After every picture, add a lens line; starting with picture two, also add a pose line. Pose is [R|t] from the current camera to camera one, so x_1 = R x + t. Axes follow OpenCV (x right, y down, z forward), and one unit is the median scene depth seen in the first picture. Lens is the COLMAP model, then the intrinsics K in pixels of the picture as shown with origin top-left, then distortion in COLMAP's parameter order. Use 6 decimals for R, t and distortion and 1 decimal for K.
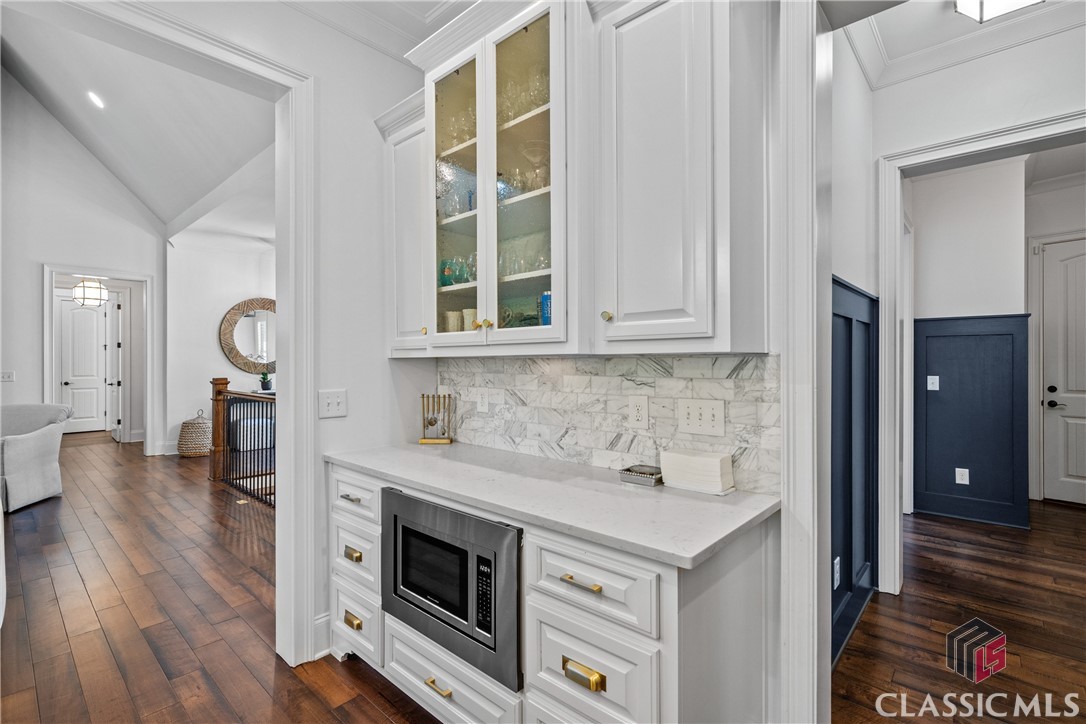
lens RADIAL K [[499.6, 0, 537.6], [0, 499.6, 362.3], [0, 0, 1]] dist [0.001754, -0.000422]
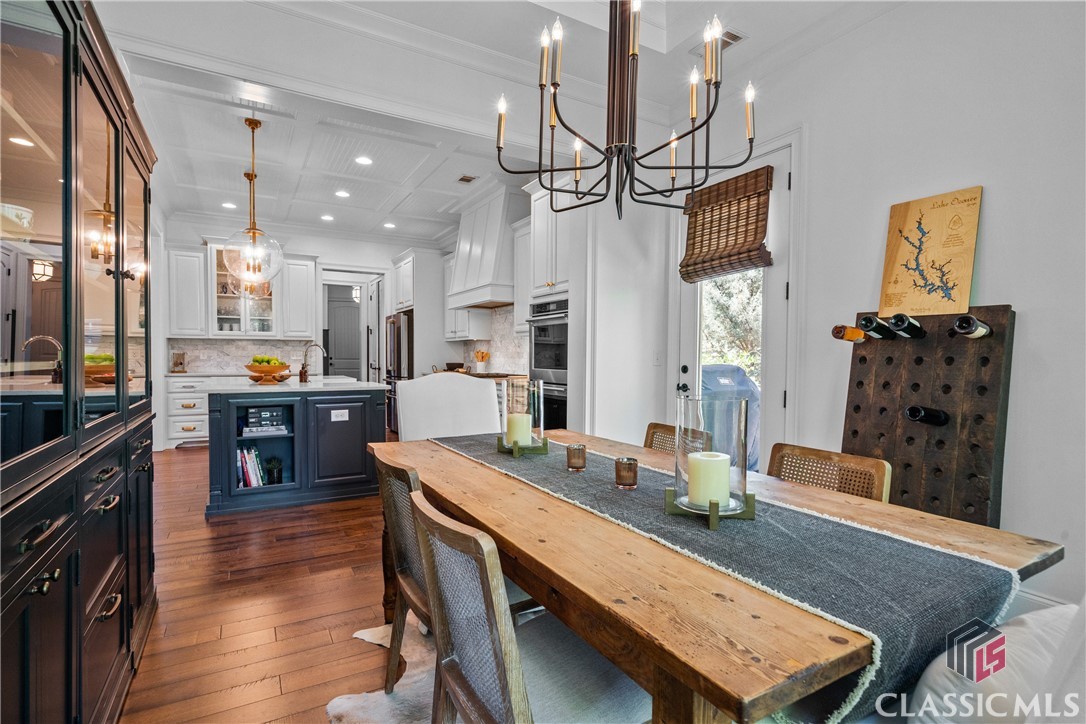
lens RADIAL K [[530.4, 0, 539.1], [0, 530.4, 369.7], [0, 0, 1]] dist [0.001313, 0.000622]
pose [[0.314430, -0.019580, 0.949079, -1.980913], [-0.005233, 0.999736, 0.022359, 0.072918], [-0.949266, -0.011997, 0.314245, -1.413946]]
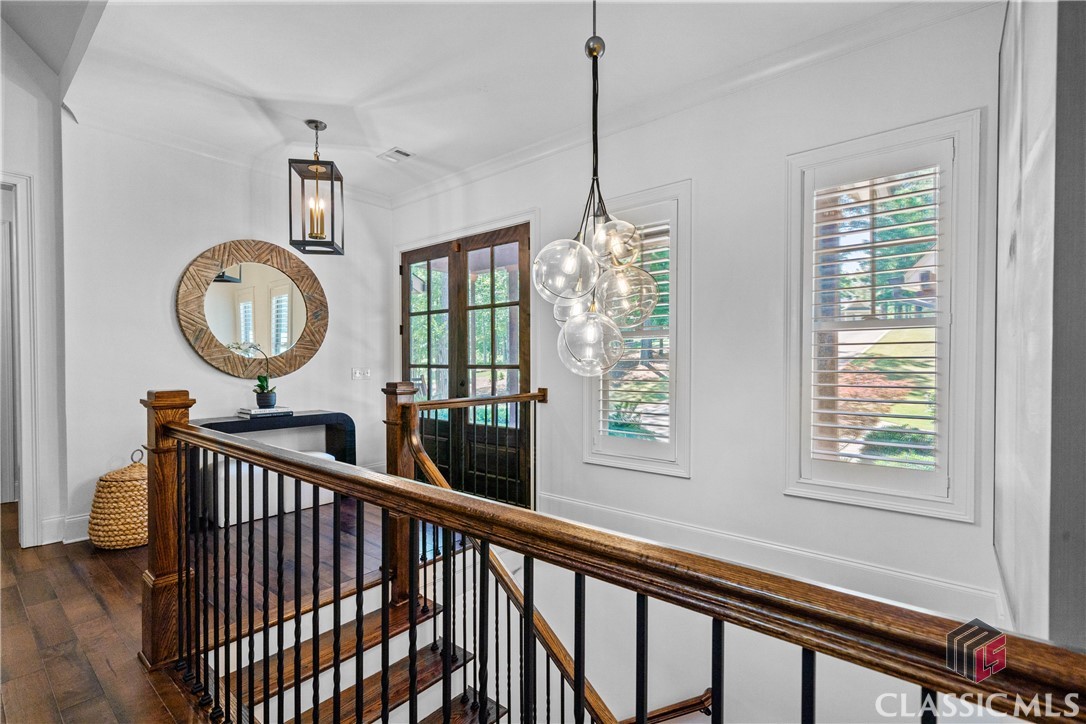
lens RADIAL K [[498.1, 0, 543.6], [0, 498.1, 369.5], [0, 0, 1]] dist [0.003059, -0.000451]
pose [[0.998575, -0.001836, 0.053341, -0.745989], [0.001331, 0.999954, 0.009511, 0.024544], [-0.053356, -0.009426, 0.998531, 1.219721]]
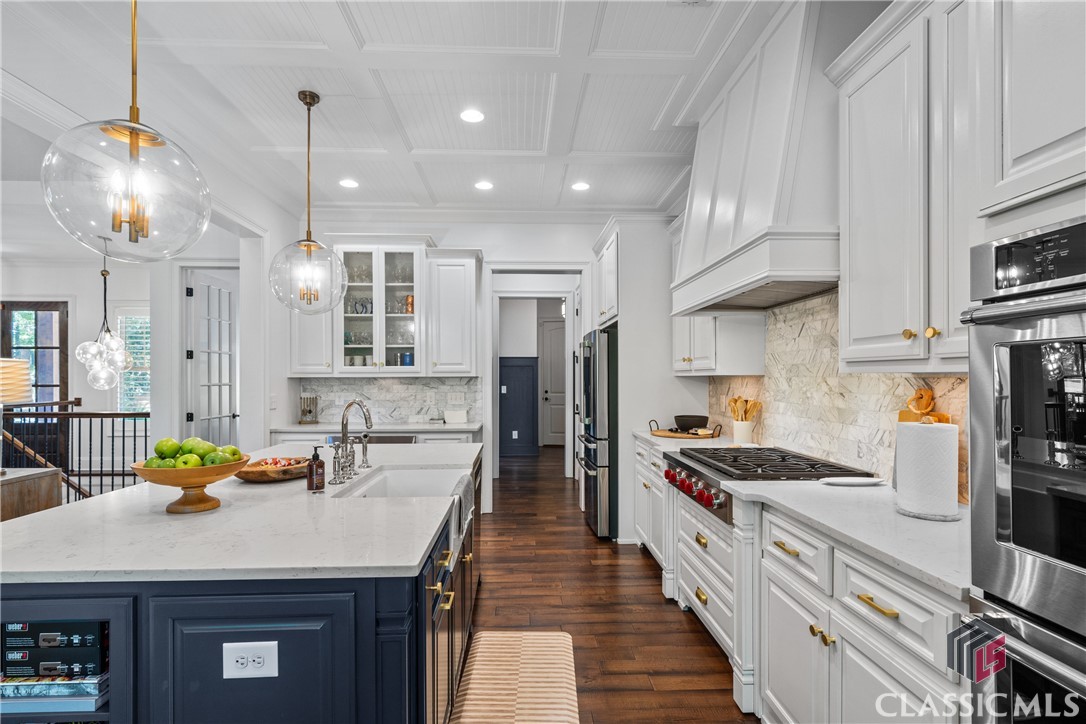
lens RADIAL K [[530.4, 0, 539.4], [0, 530.4, 377.7], [0, 0, 1]] dist [0.001313, 0.000622]
pose [[0.712942, 0.000869, 0.701222, -0.892984], [0.001047, 0.999997, -0.002304, -0.001599], [-0.701222, 0.002377, 0.712939, -0.915187]]
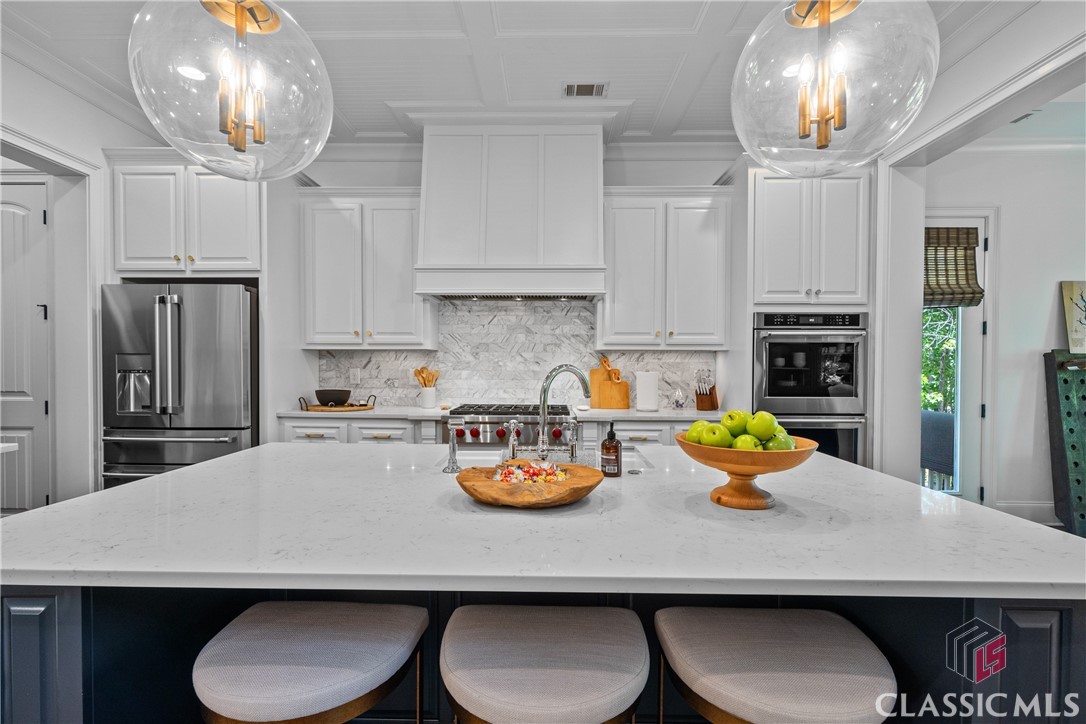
lens RADIAL K [[498.1, 0, 541.5], [0, 498.1, 366.9], [0, 0, 1]] dist [0.003059, -0.000451]
pose [[-0.658601, -0.006180, 0.752467, -0.964854], [-0.001924, 0.999977, 0.006529, 0.028195], [-0.752490, 0.002853, -0.658597, 0.288582]]
